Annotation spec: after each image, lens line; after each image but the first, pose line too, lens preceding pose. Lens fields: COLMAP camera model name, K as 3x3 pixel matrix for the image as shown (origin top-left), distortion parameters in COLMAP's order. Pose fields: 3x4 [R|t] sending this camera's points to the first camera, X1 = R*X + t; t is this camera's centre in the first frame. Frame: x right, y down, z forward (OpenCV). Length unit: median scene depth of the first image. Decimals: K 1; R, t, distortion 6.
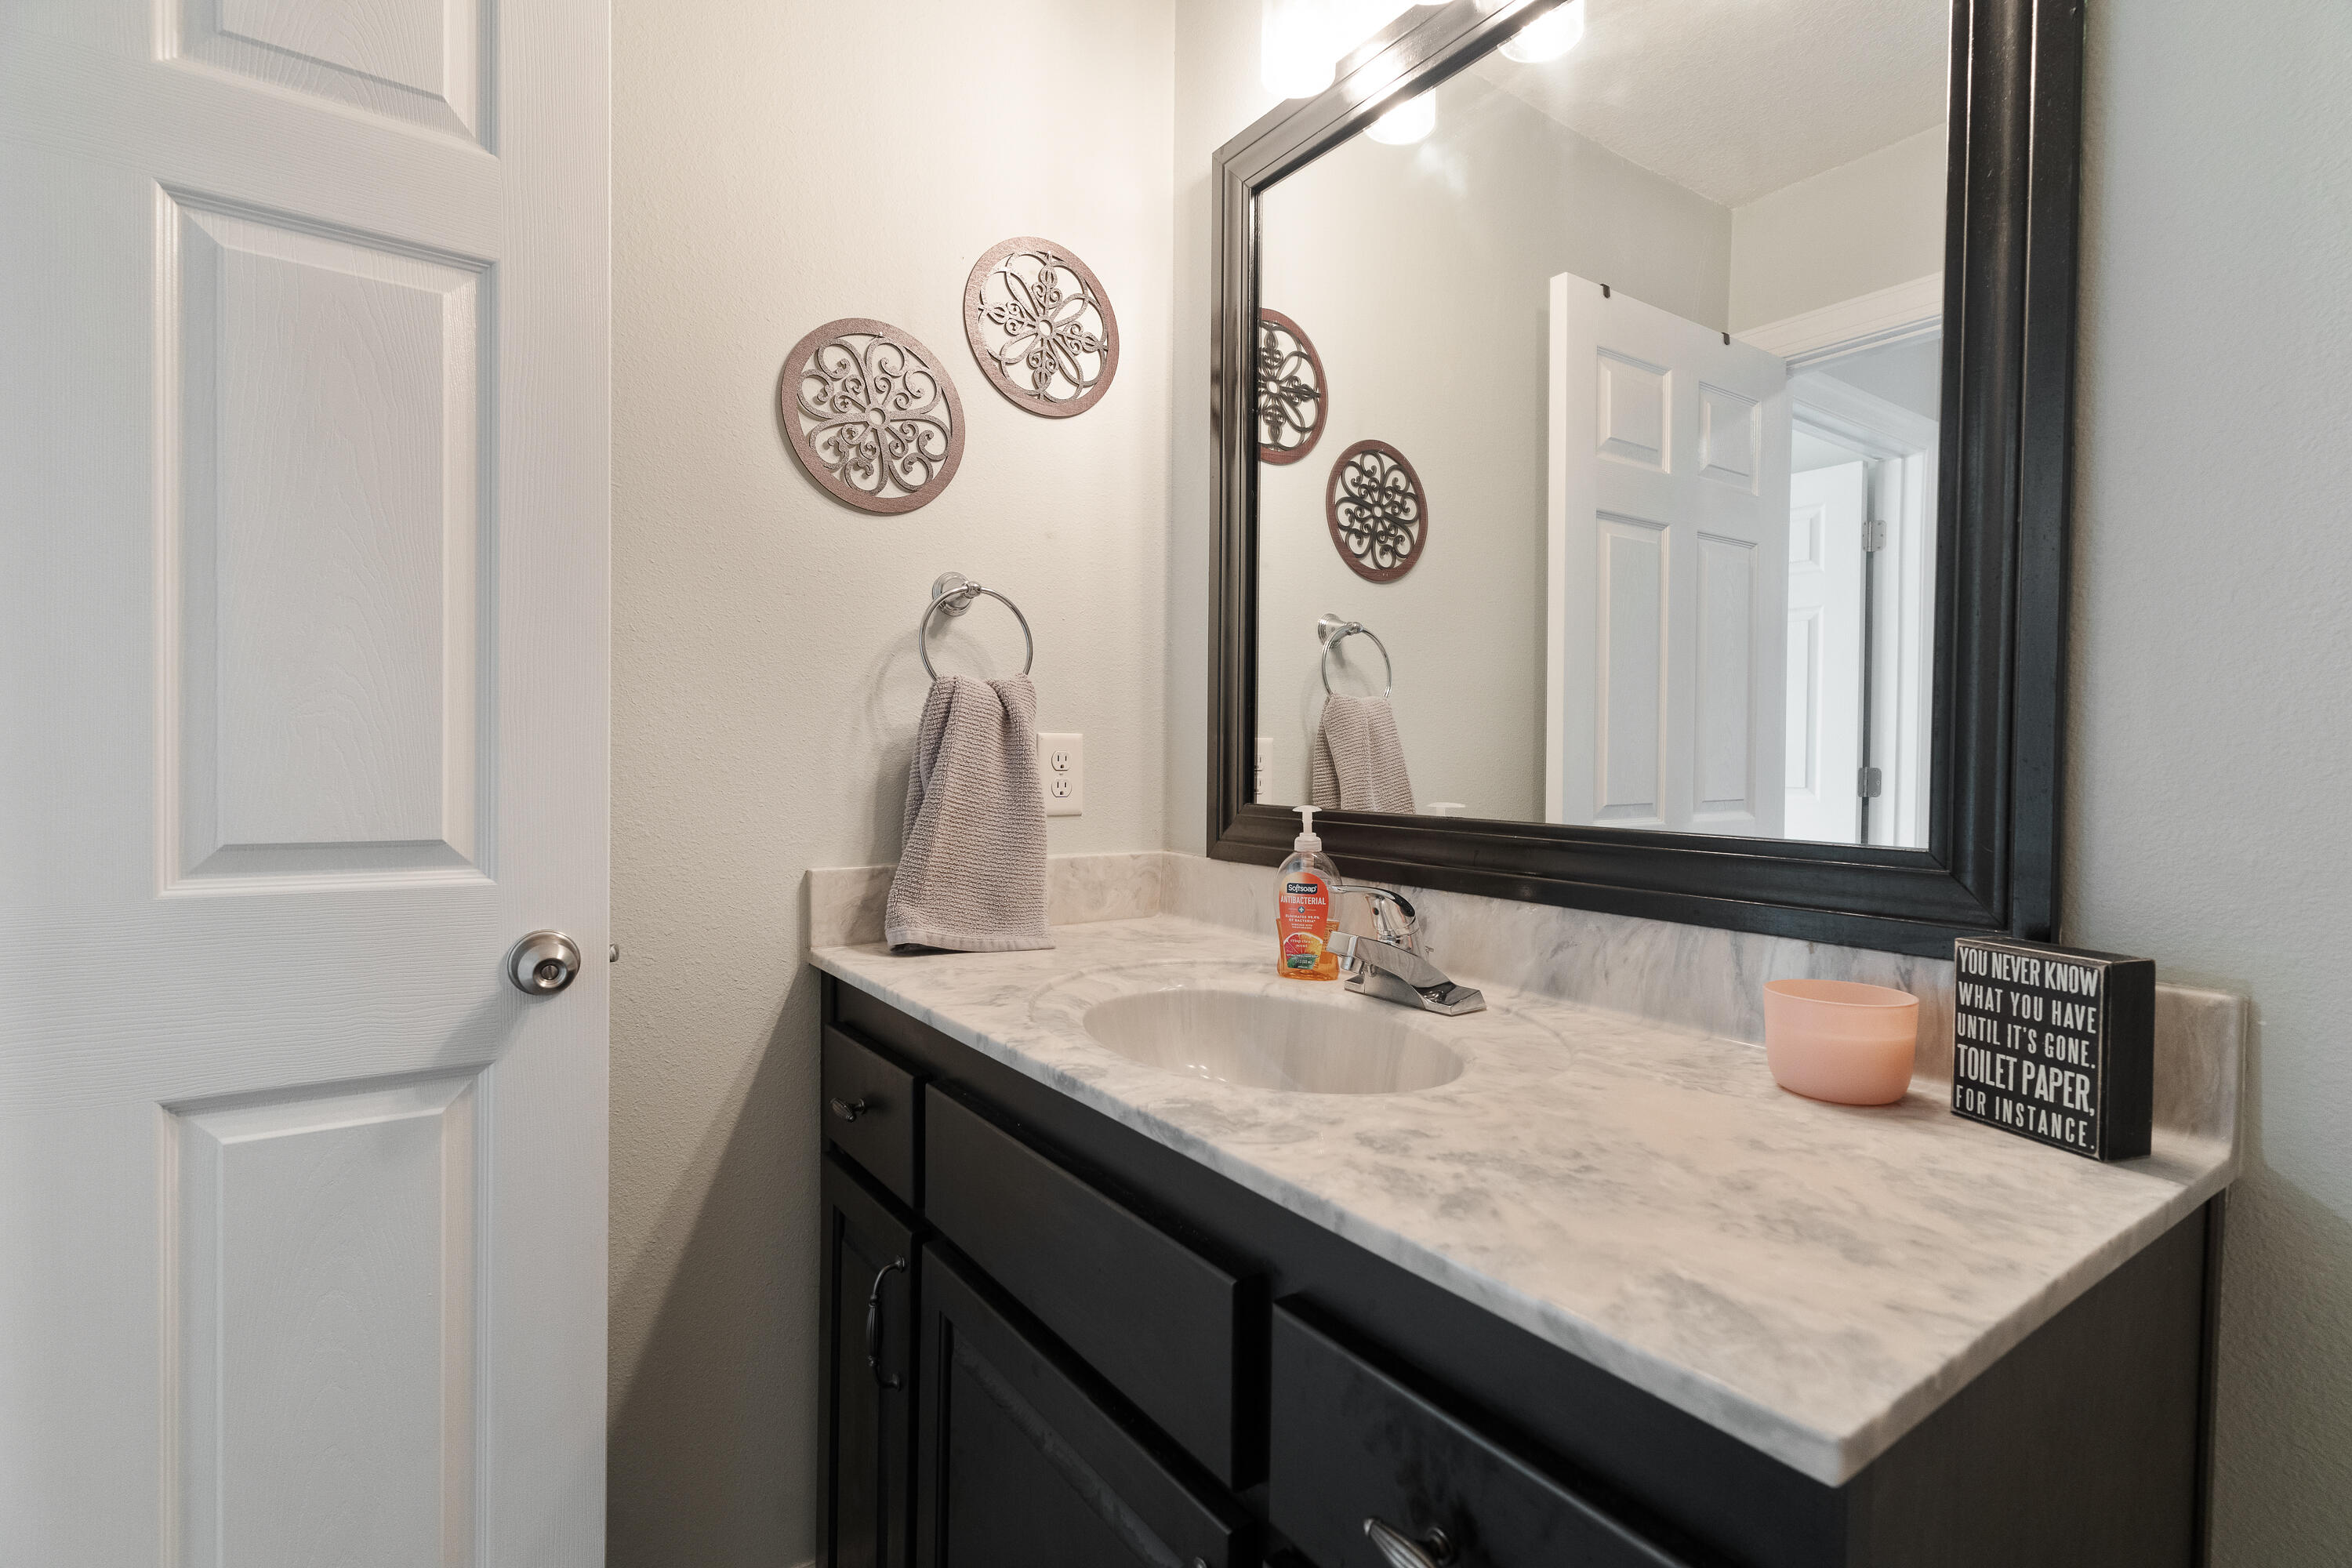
lens RADIAL K [[1124.2, 0, 1176.2], [0, 1124.2, 777.0], [0, 0, 1]] dist [0.001188, -0.000258]
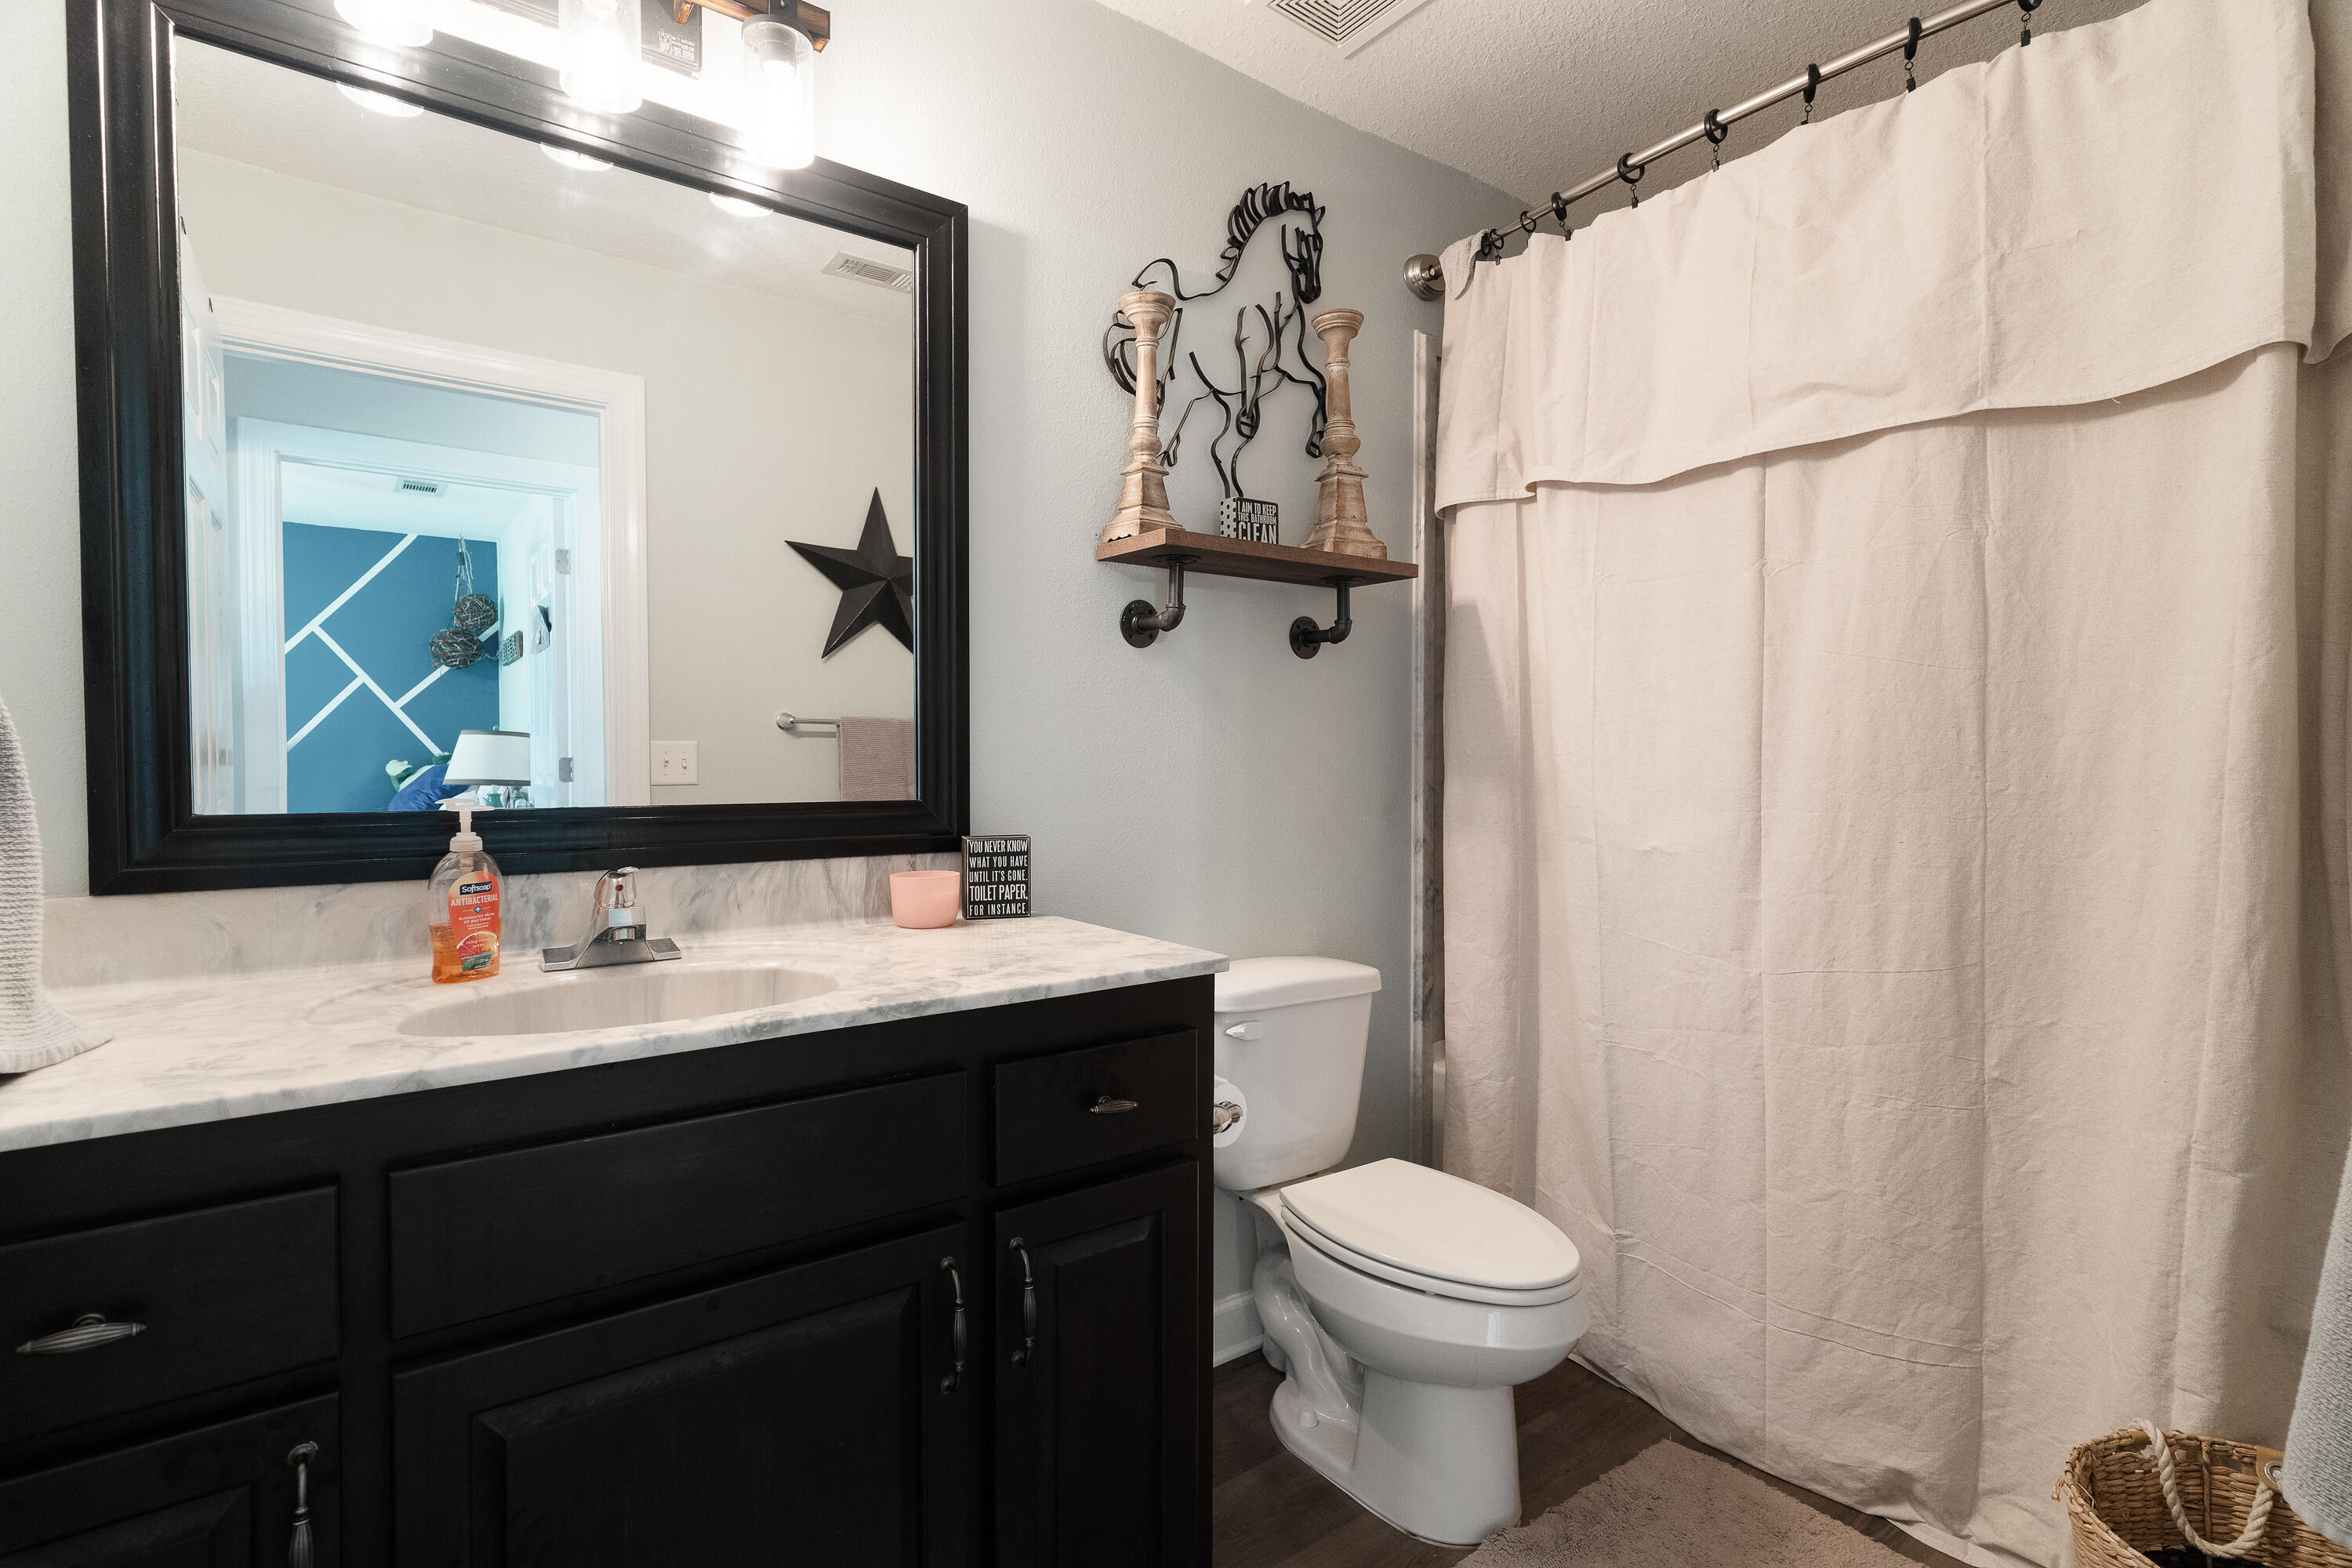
lens RADIAL K [[1124.2, 0, 1175.4], [0, 1124.2, 777.1], [0, 0, 1]] dist [0.001188, -0.000258]
pose [[-0.026942, -0.028217, 0.999239, -1.170282], [0.018548, 0.999415, 0.028722, -0.021797], [-0.999465, 0.019307, -0.026403, 0.525346]]
